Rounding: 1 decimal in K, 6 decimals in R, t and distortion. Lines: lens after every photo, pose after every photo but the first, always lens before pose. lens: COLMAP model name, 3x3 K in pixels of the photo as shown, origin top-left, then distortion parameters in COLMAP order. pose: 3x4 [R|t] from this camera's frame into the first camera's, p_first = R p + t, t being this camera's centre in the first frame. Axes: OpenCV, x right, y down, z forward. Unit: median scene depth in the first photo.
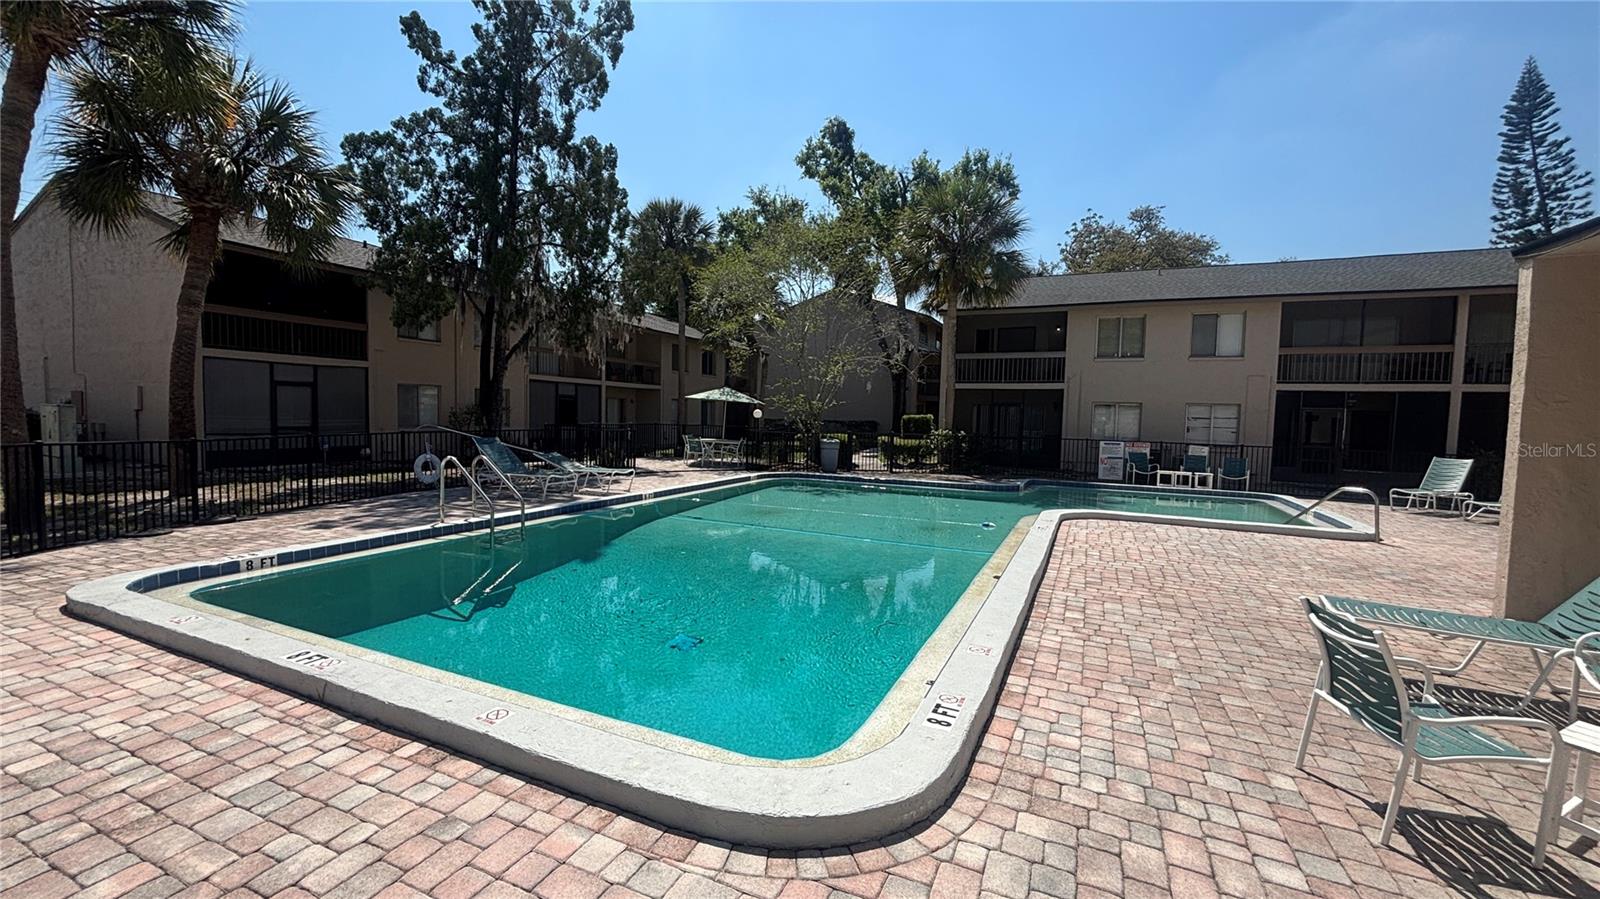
lens RADIAL K [[641.2, 0, 798.6], [0, 641.2, 449.8], [0, 0, 1]] dist [-0.001826, -0.000231]
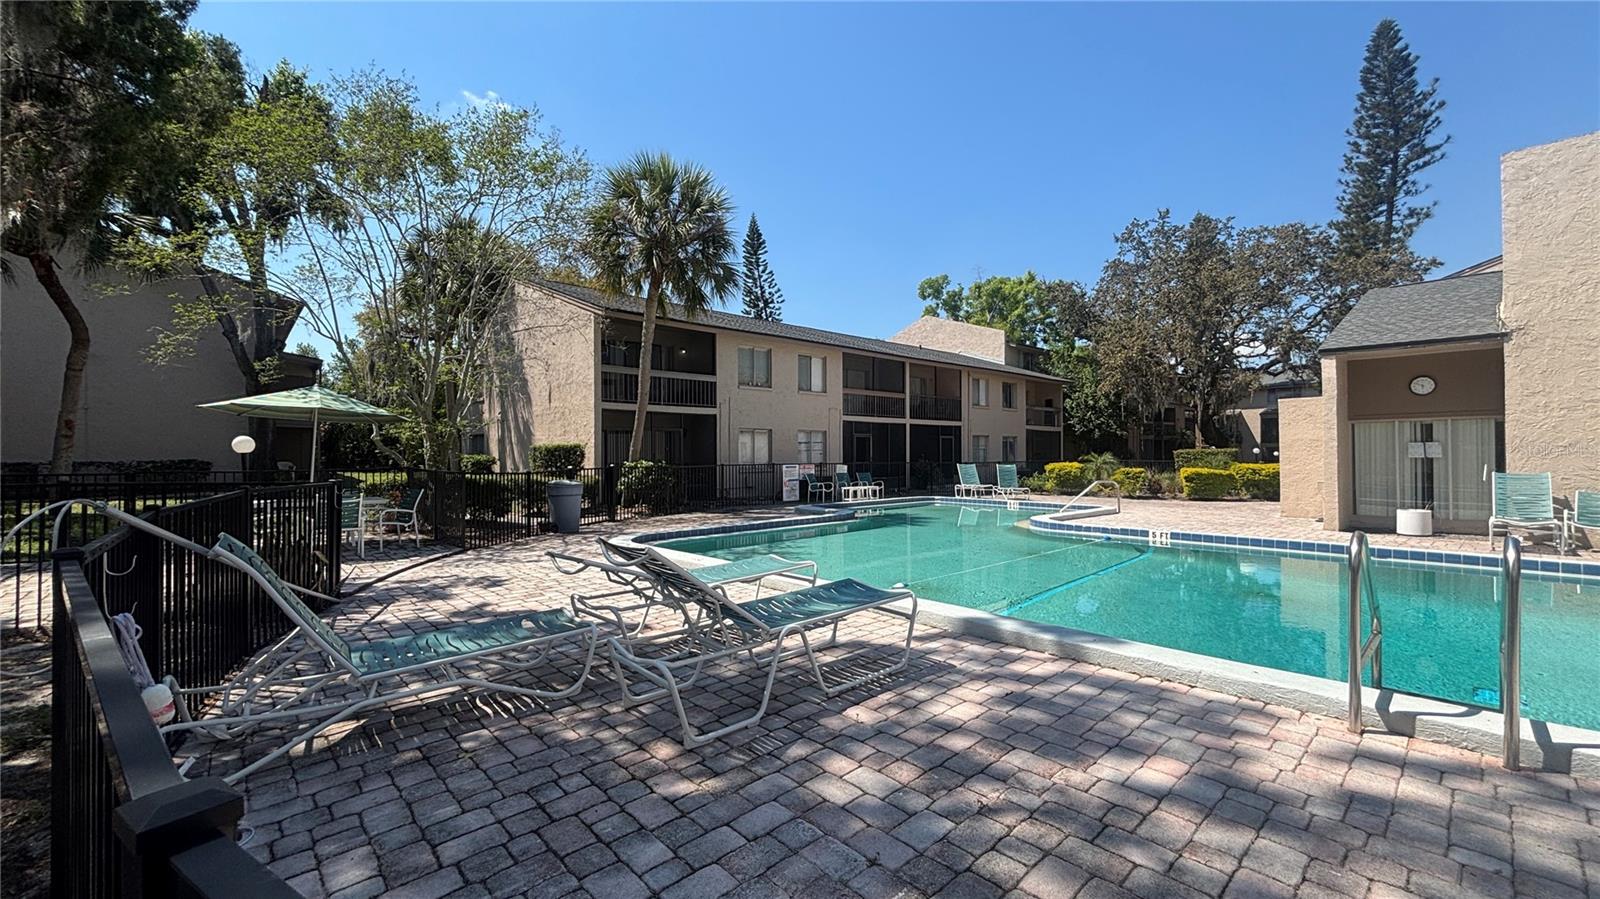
lens RADIAL K [[641.2, 0, 798.6], [0, 641.2, 449.8], [0, 0, 1]] dist [-0.001826, -0.000231]
pose [[0.399123, -0.018426, 0.916712, -0.430597], [0.069266, 0.997547, -0.010106, -0.024185], [-0.914277, 0.067531, 0.399421, 0.516910]]
